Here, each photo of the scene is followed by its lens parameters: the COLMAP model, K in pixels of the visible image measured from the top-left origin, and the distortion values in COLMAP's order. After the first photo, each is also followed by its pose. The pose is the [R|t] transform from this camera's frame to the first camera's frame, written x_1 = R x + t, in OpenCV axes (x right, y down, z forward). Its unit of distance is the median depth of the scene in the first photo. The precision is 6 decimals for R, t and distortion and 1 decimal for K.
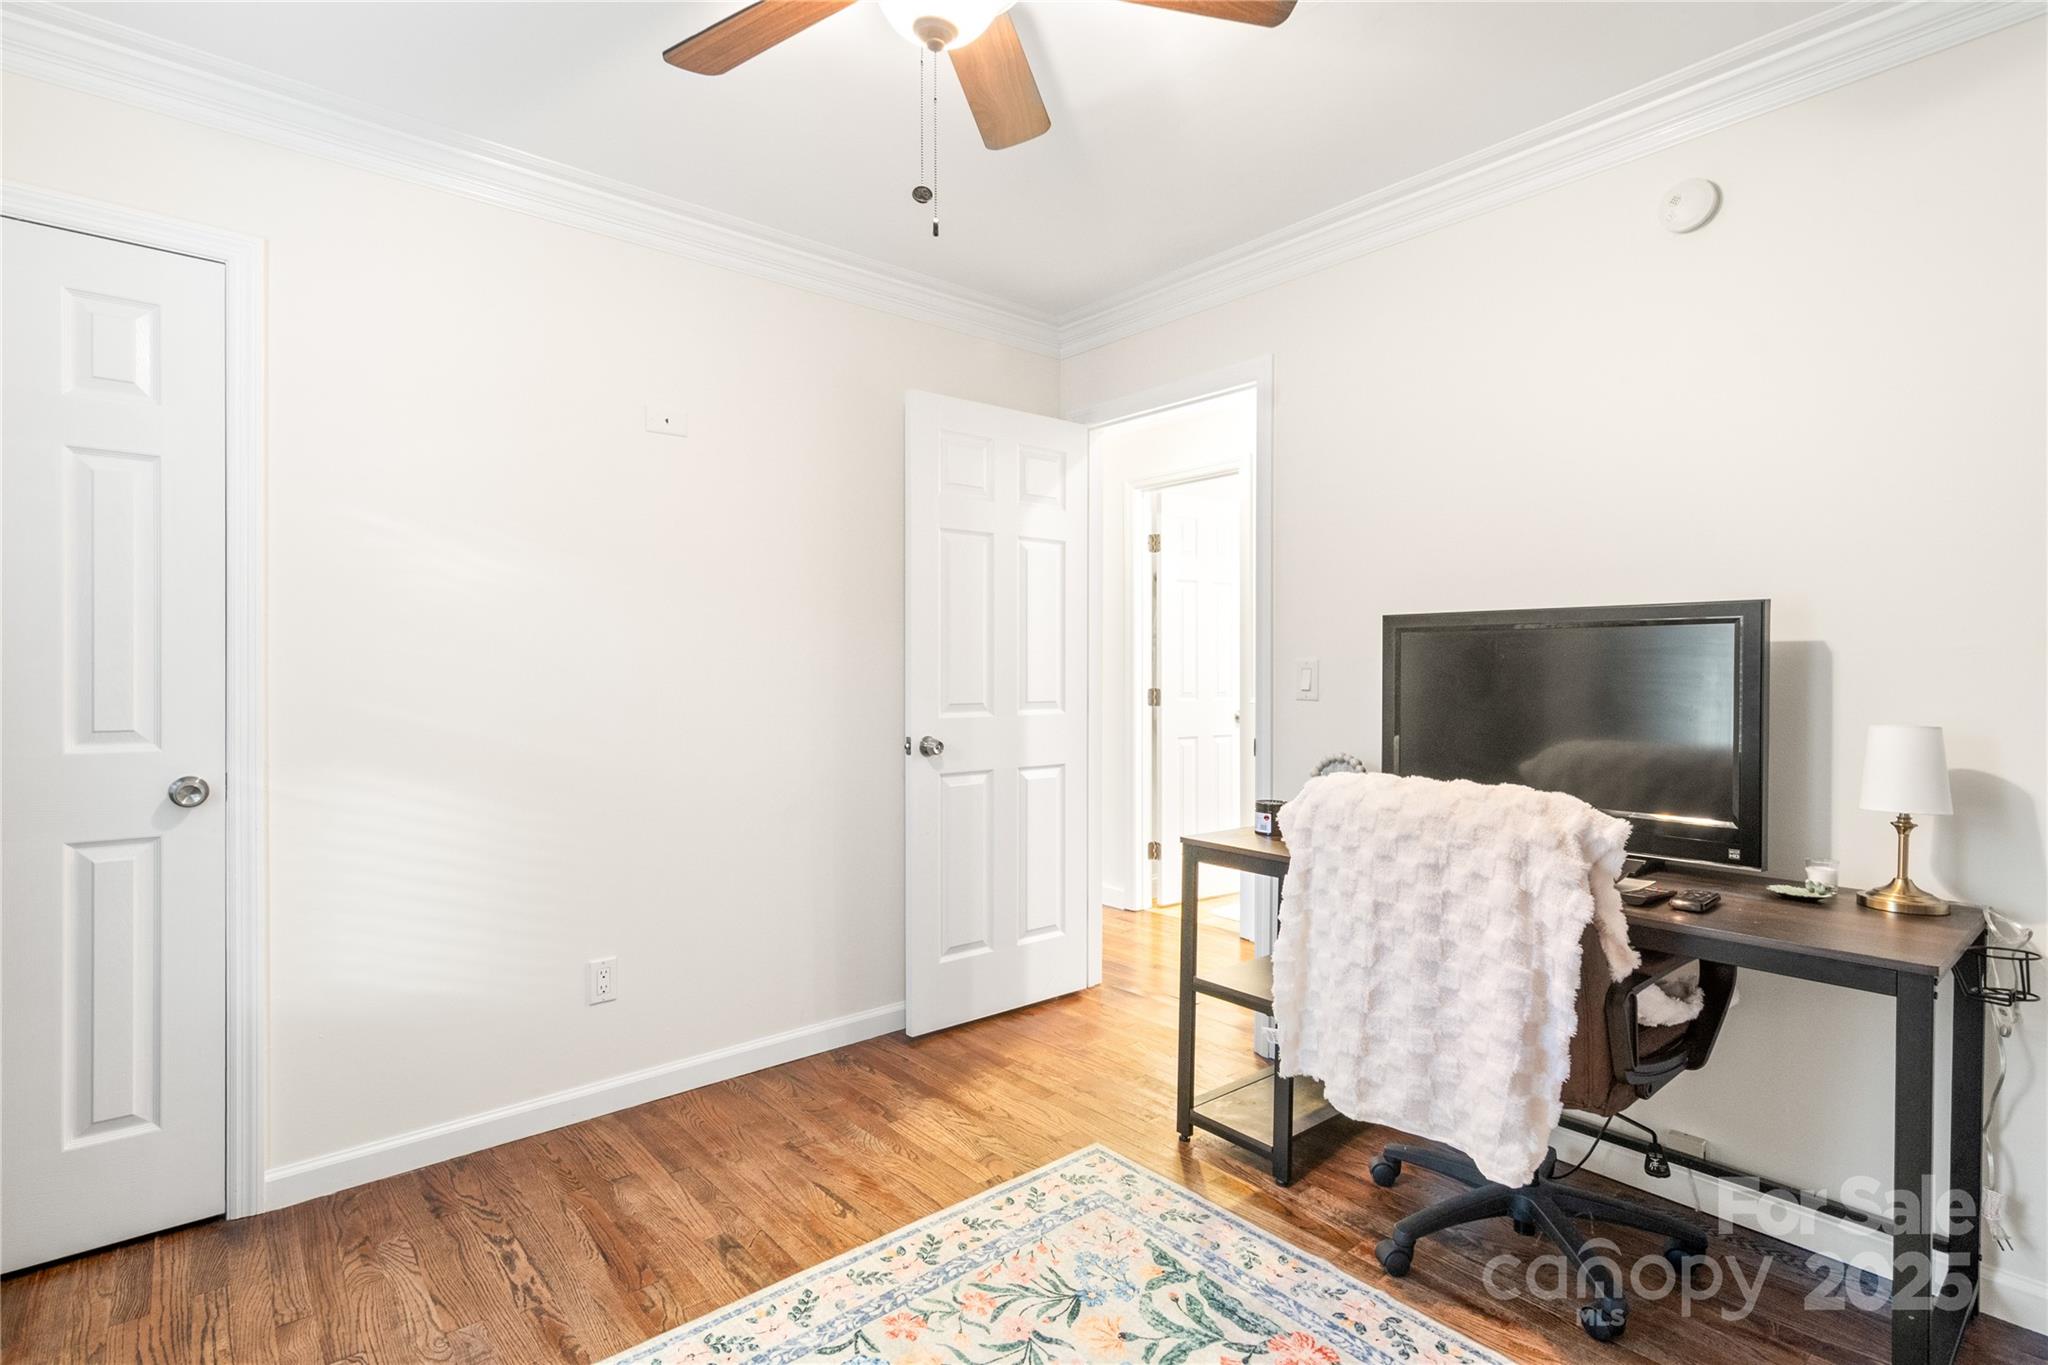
lens RADIAL K [[989.1, 0, 1024.0], [0, 989.1, 677.5], [0, 0, 1]] dist [-0.003025, 0.002413]
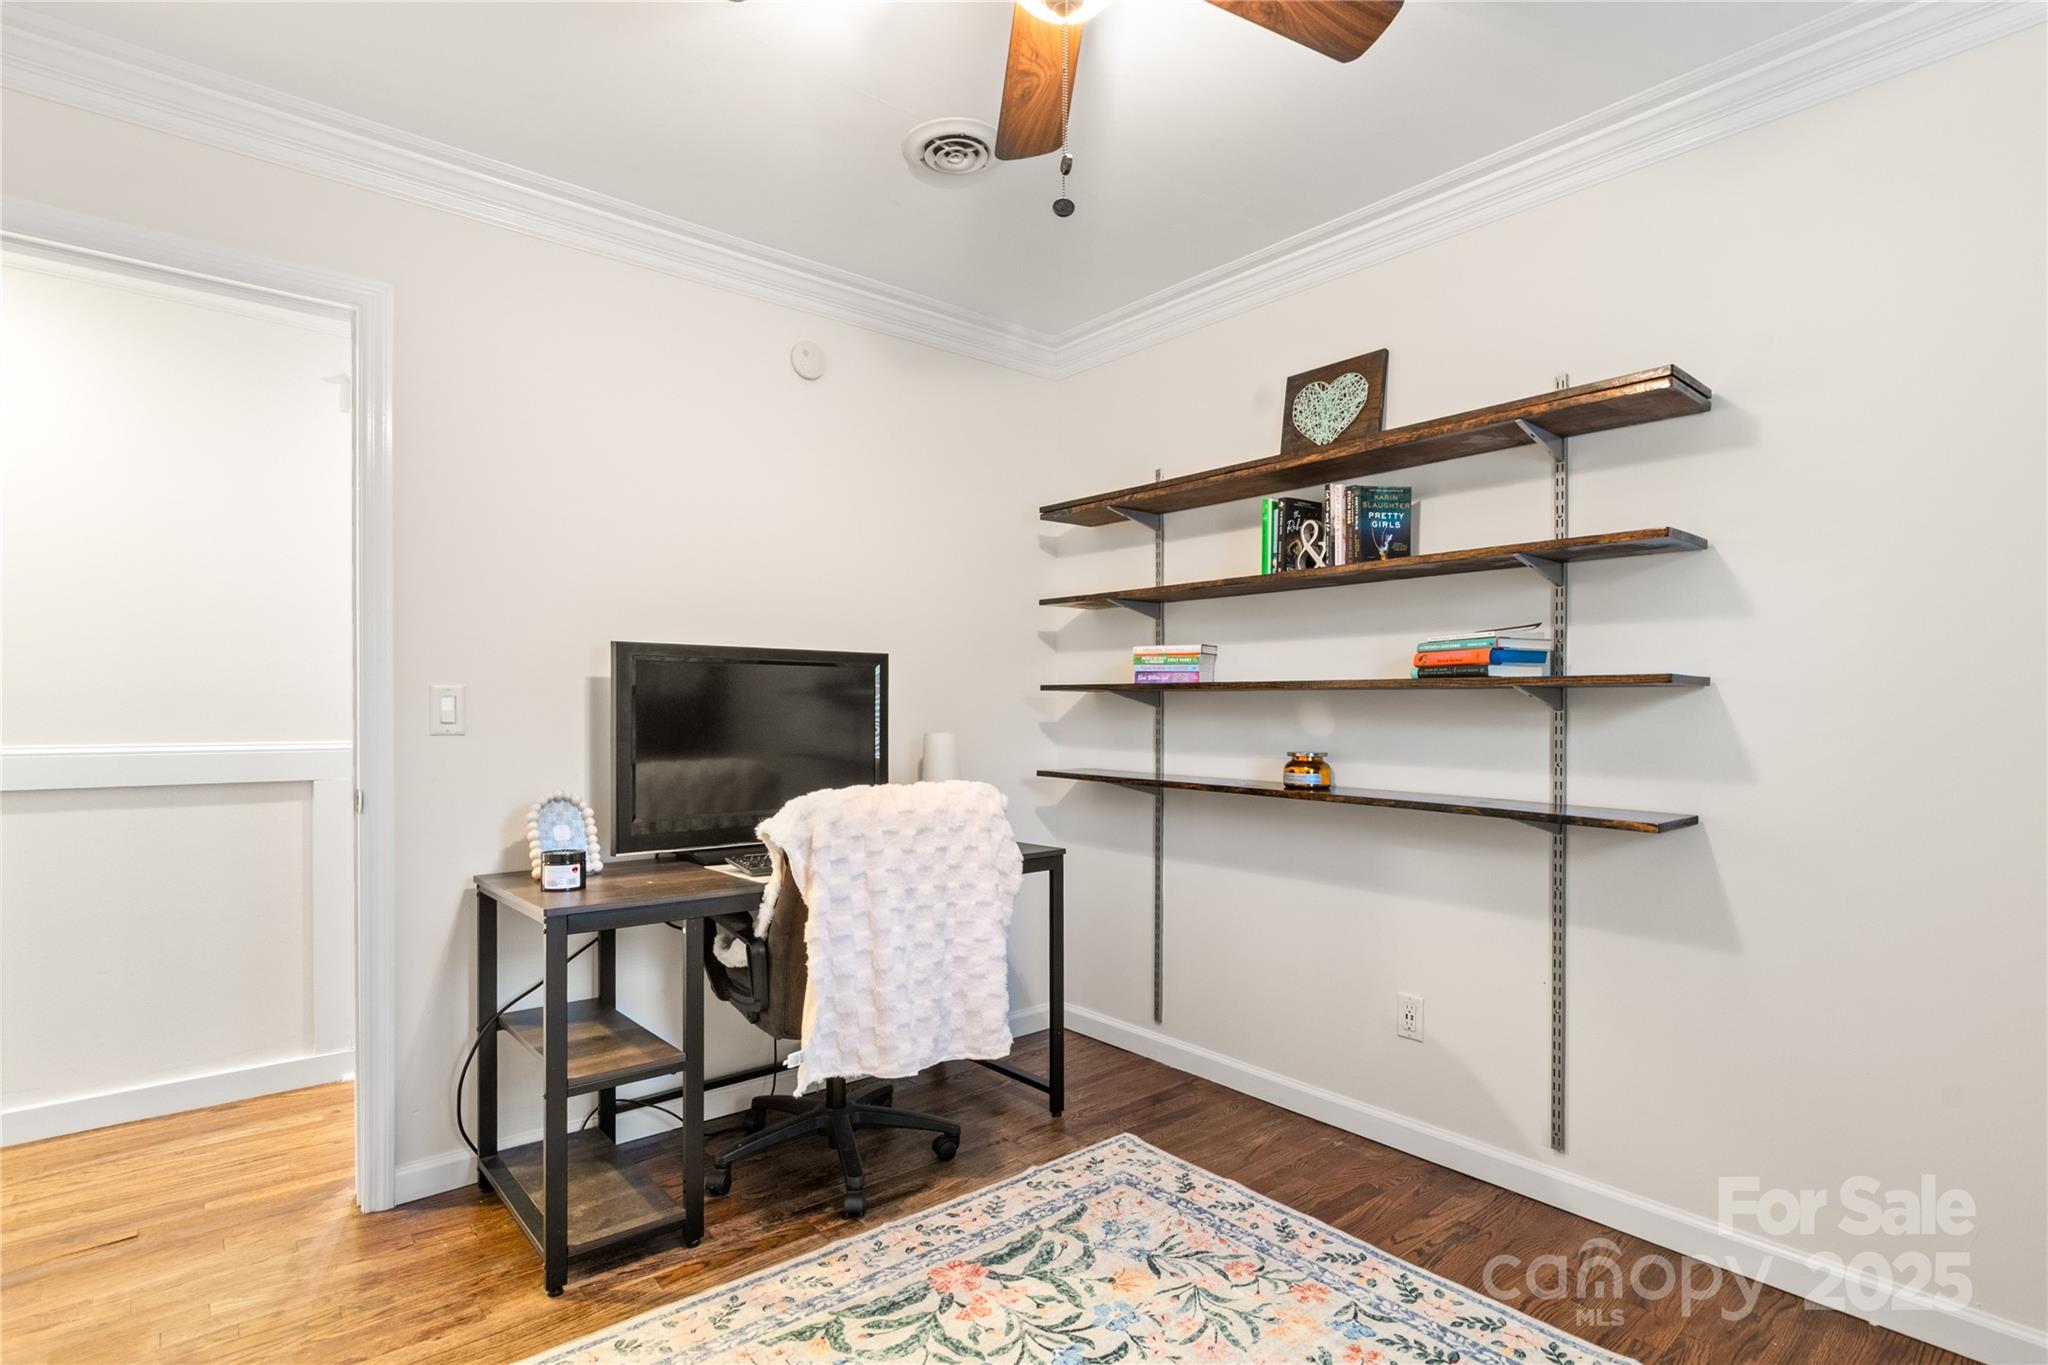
lens RADIAL K [[989.1, 0, 1008.9], [0, 989.1, 692.3], [0, 0, 1]] dist [-0.003025, 0.002413]
pose [[0.032120, 0.008537, 0.999448, -0.778207], [0.011883, 0.999890, -0.008923, 0.000142], [-0.999413, 0.012163, 0.032015, 0.769969]]
